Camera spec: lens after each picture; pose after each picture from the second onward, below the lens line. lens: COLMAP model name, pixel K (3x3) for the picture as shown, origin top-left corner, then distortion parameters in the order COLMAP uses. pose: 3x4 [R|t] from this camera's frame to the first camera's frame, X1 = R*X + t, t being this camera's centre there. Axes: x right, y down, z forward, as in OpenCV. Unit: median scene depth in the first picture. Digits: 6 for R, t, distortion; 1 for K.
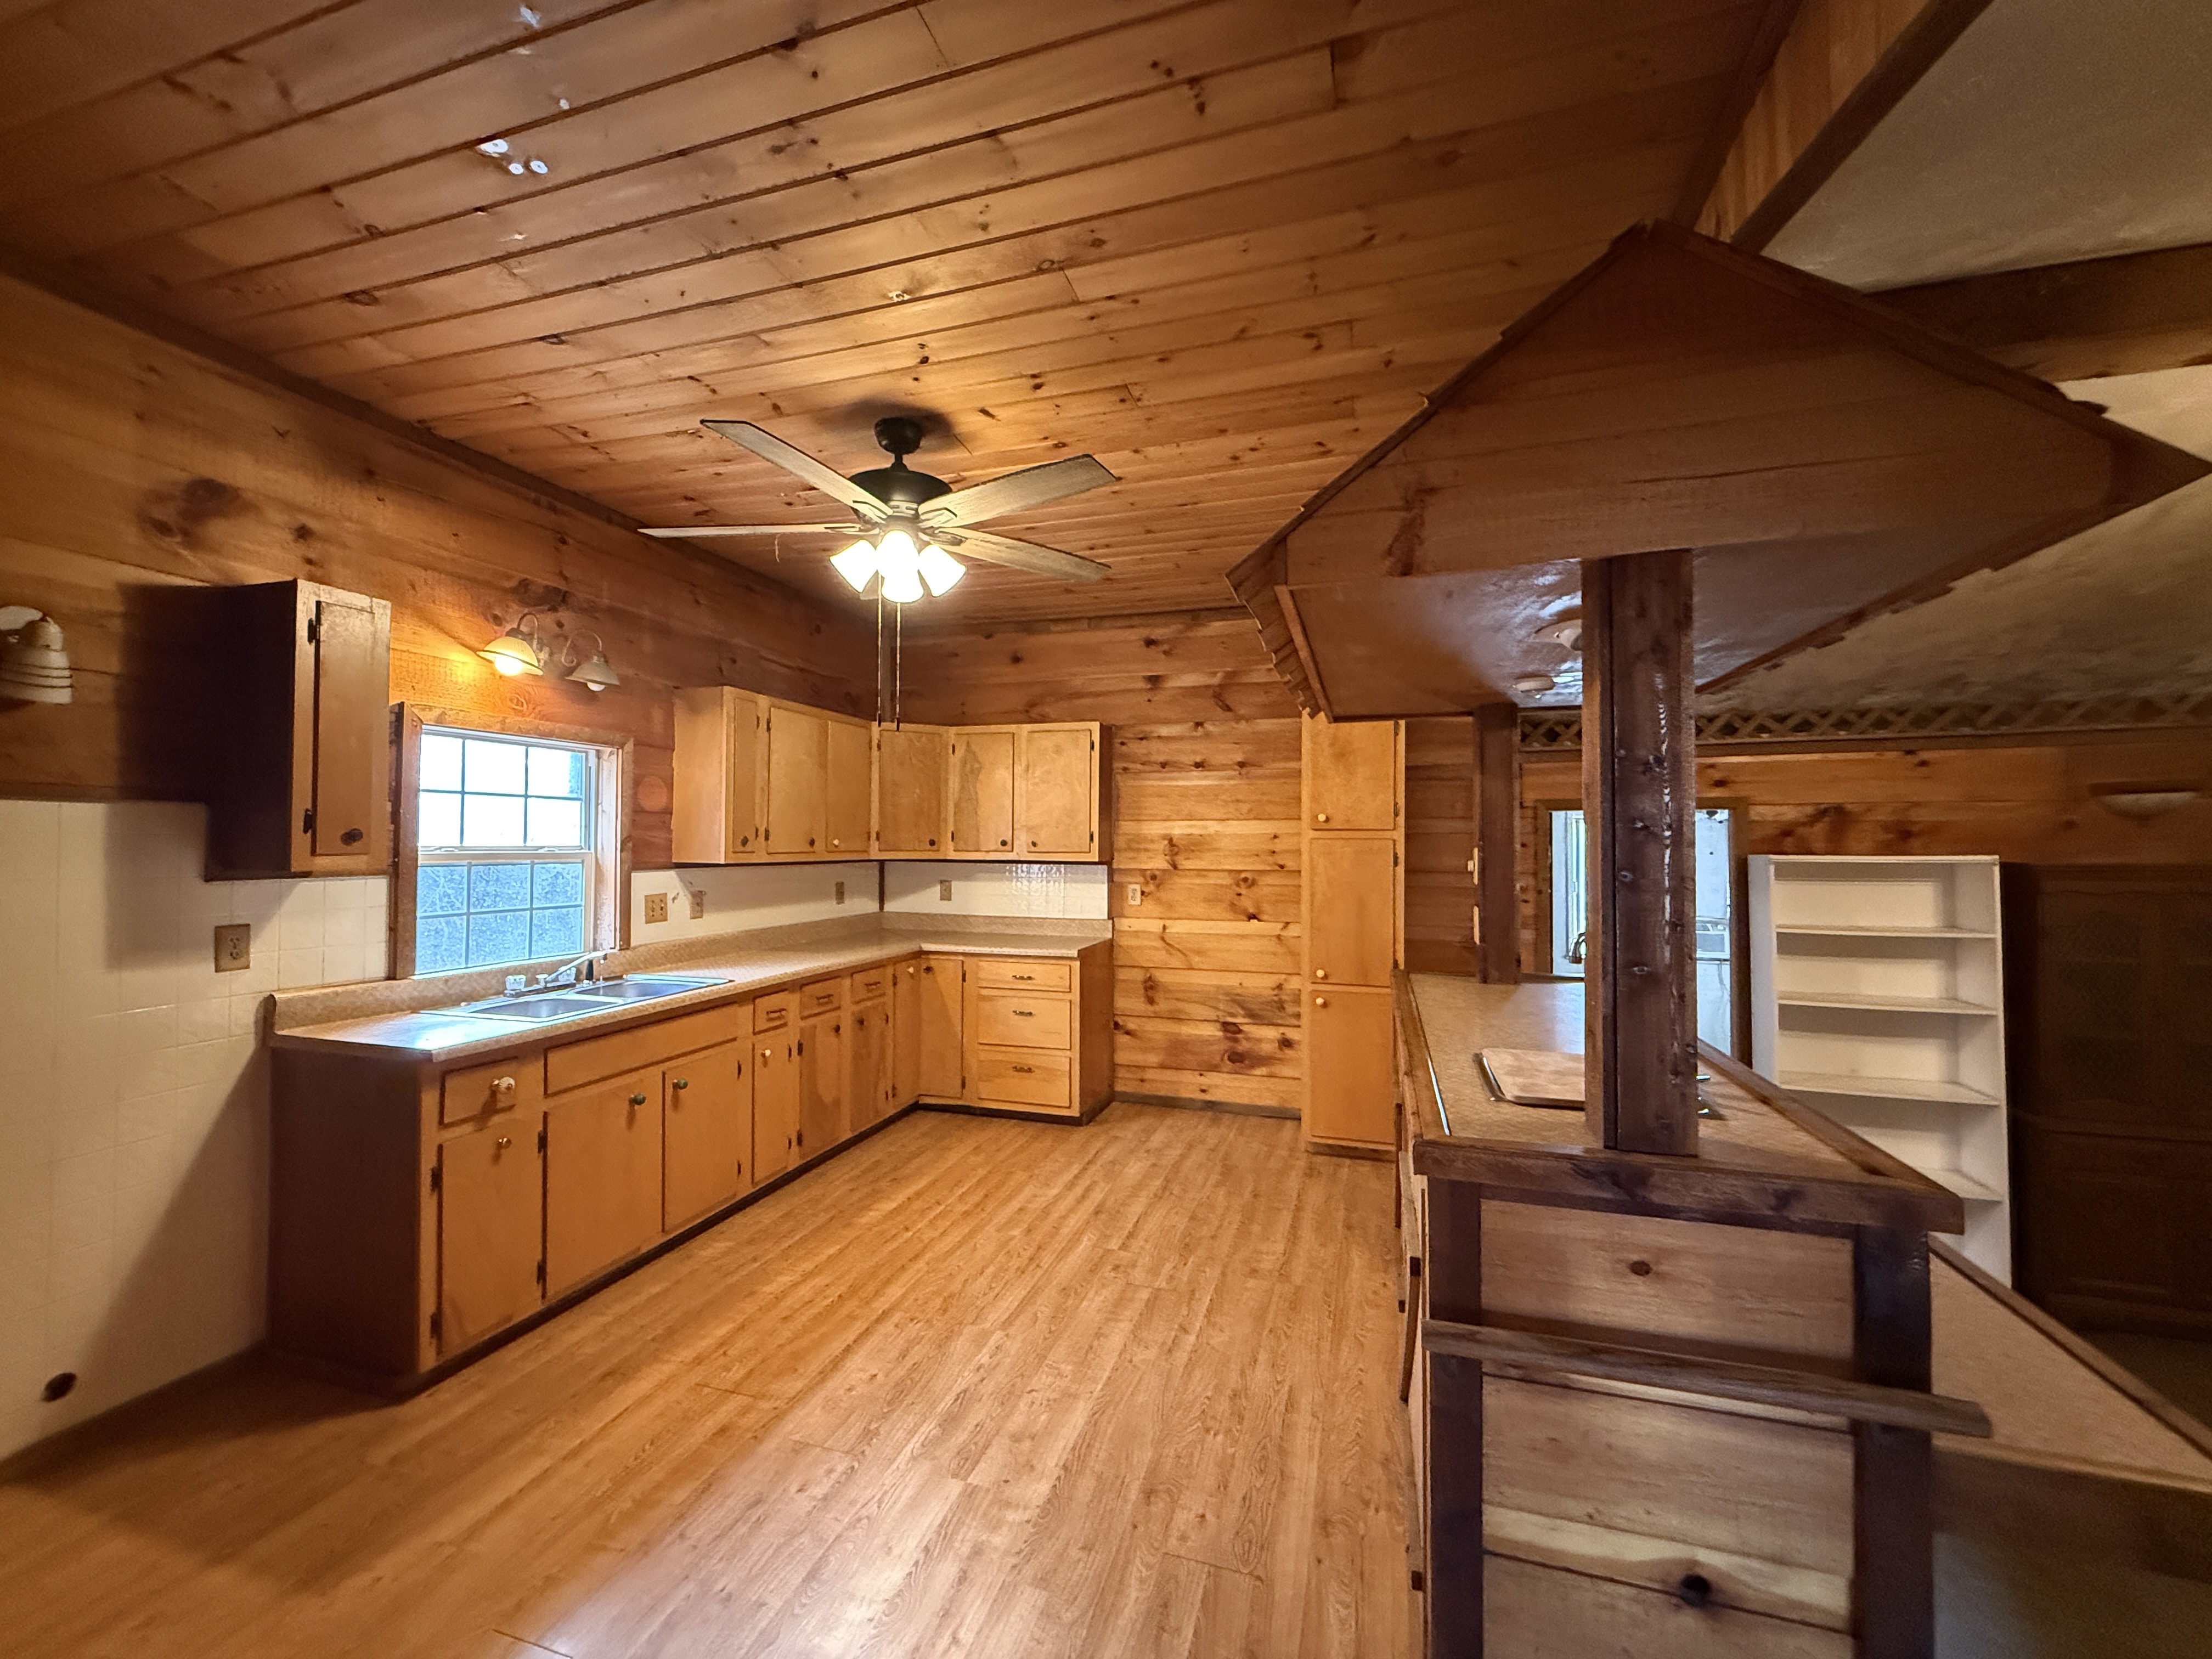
lens RADIAL K [[885.8, 0, 1105.4], [0, 885.8, 828.2], [0, 0, 1]] dist [0.003156, -0.000589]
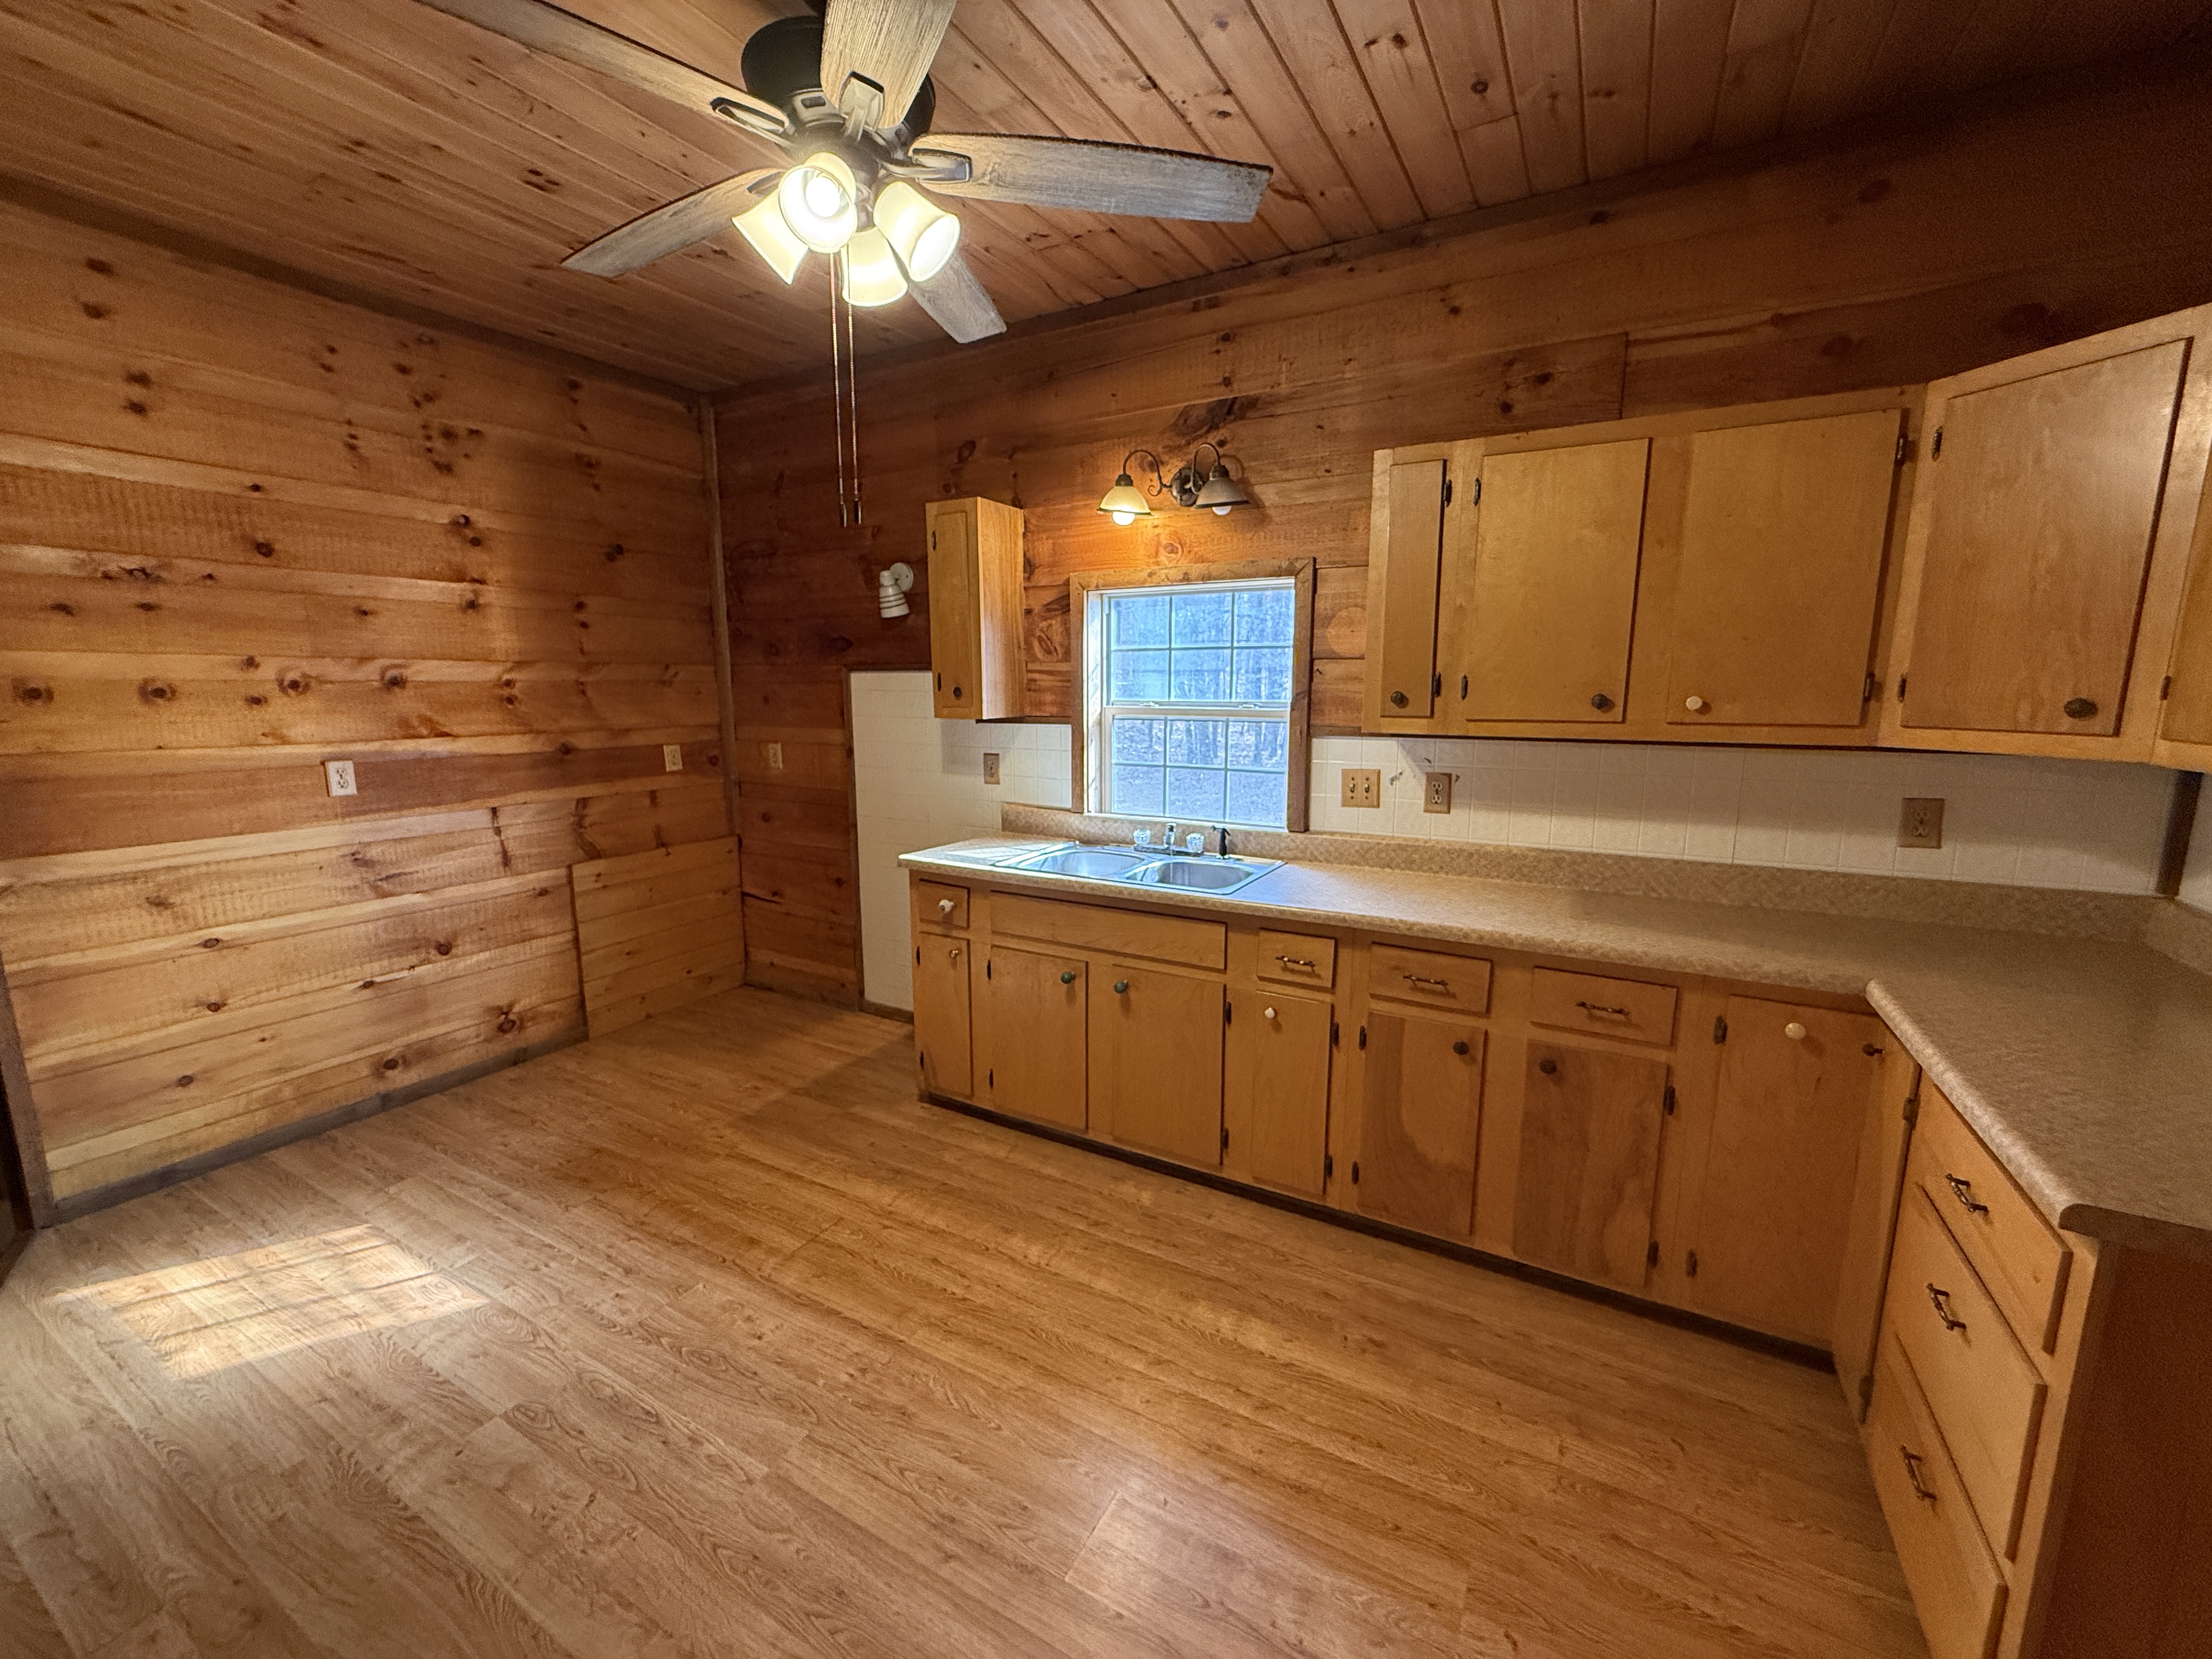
lens RADIAL K [[885.8, 0, 1104.8], [0, 885.8, 829.4], [0, 0, 1]] dist [0.003156, -0.000589]
pose [[-0.210688, 0.154548, -0.965259, 0.334025], [0.015404, 0.987826, 0.154799, 0.006958], [0.977432, 0.017745, -0.210504, 1.198820]]
